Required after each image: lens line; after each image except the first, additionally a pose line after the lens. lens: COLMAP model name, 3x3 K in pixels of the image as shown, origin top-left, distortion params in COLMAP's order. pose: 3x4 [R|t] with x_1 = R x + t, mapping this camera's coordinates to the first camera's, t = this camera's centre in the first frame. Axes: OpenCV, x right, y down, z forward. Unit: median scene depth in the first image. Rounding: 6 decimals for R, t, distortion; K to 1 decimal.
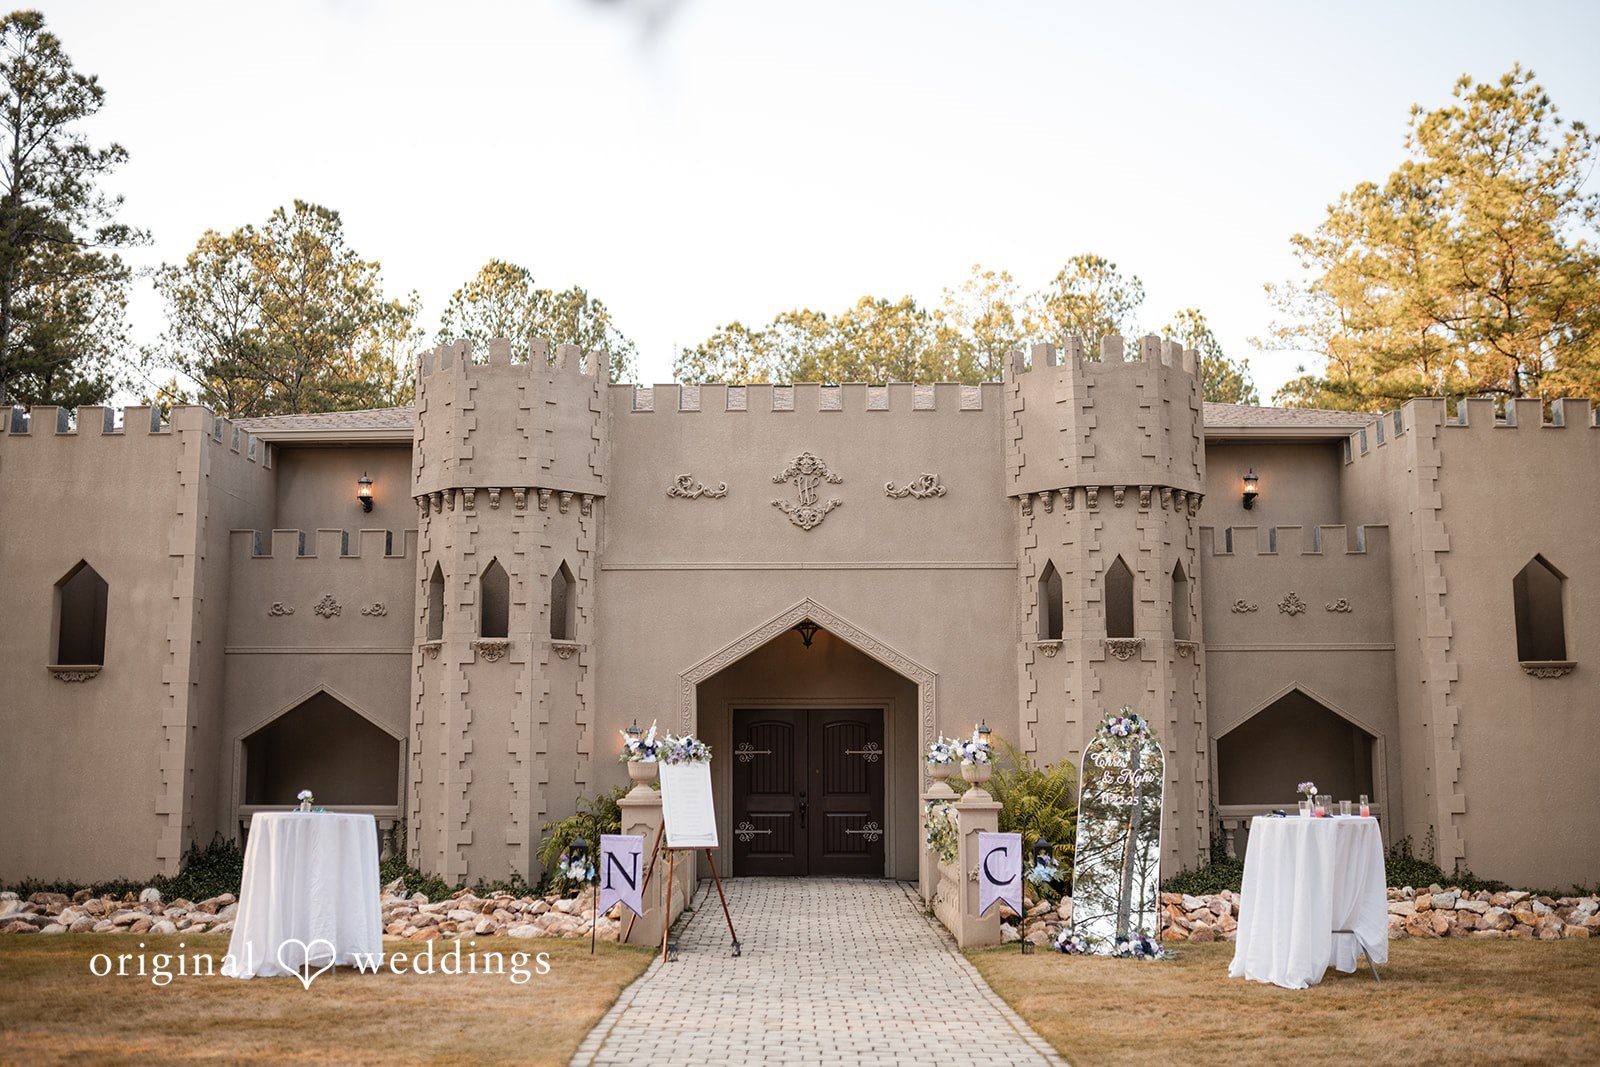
lens RADIAL K [[1834.9, 0, 744.0], [0, 1834.9, 504.4], [0, 0, 1]] dist [0.052300, -0.026650]
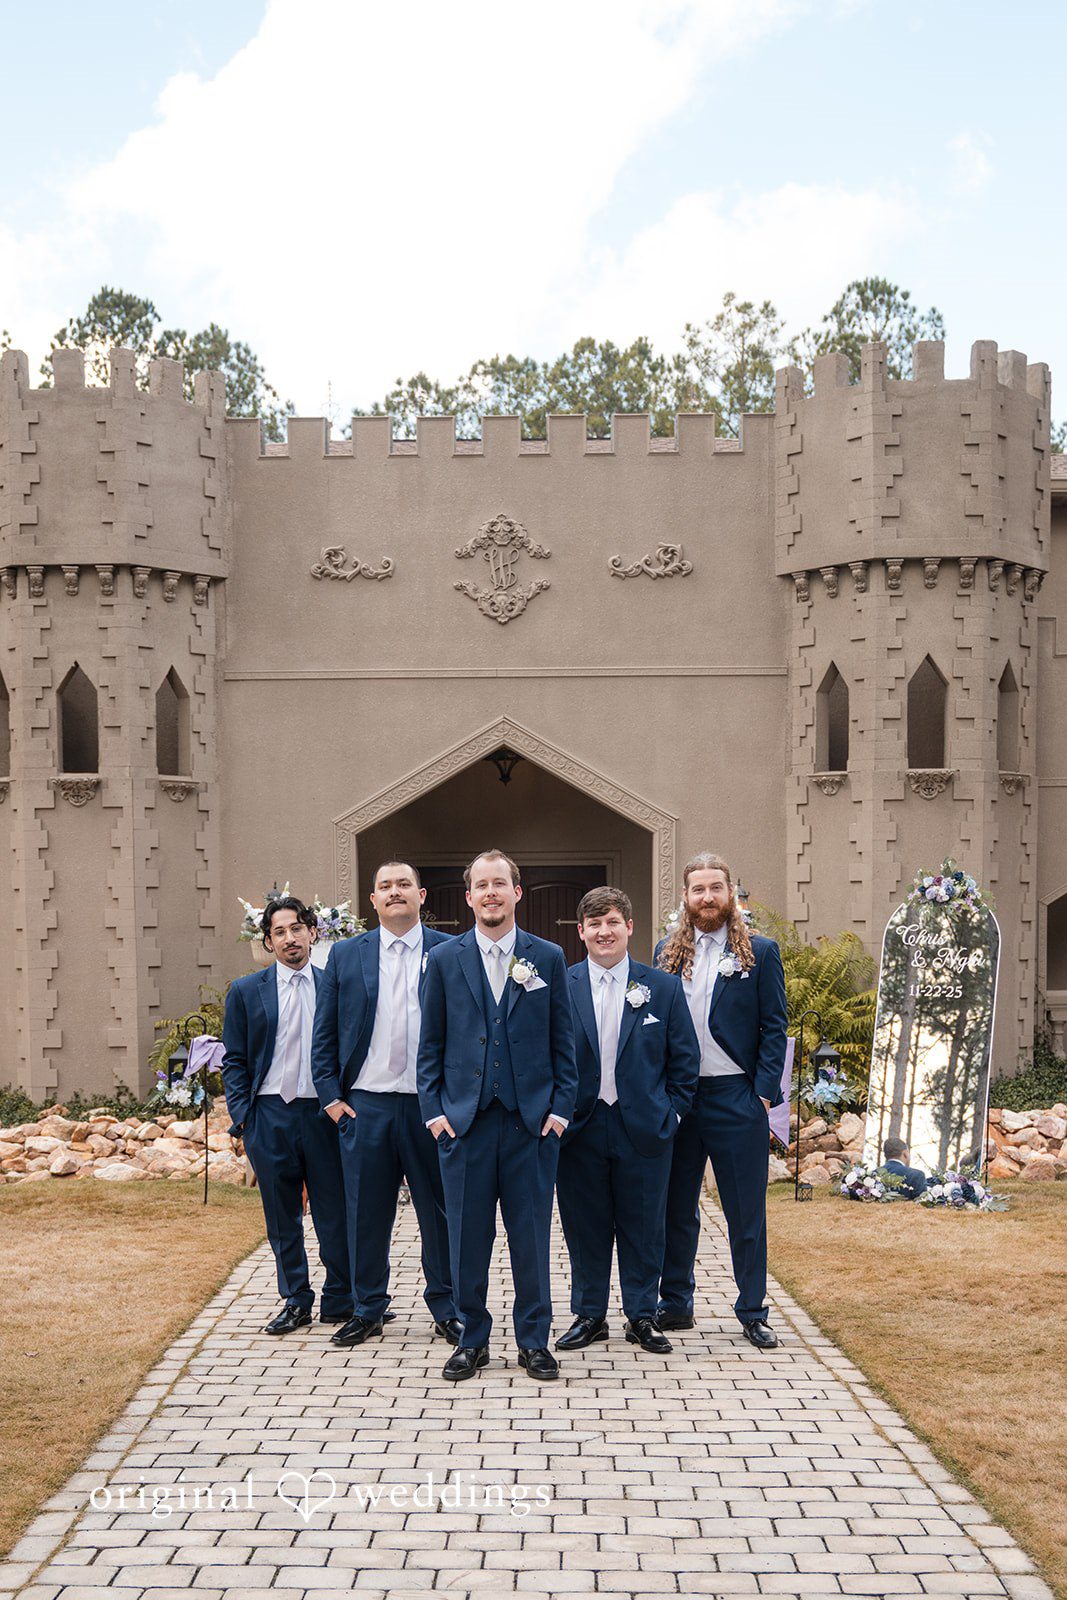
lens RADIAL K [[1796.8, 0, 567.1], [0, 1796.8, 797.3], [0, 0, 1]] dist [0.268717, 0.003745]
pose [[0.998583, -0.002786, 0.053135, 0.021161], [-0.001027, 0.997433, 0.071596, 0.030926], [-0.053198, -0.071549, 0.996017, 0.271313]]
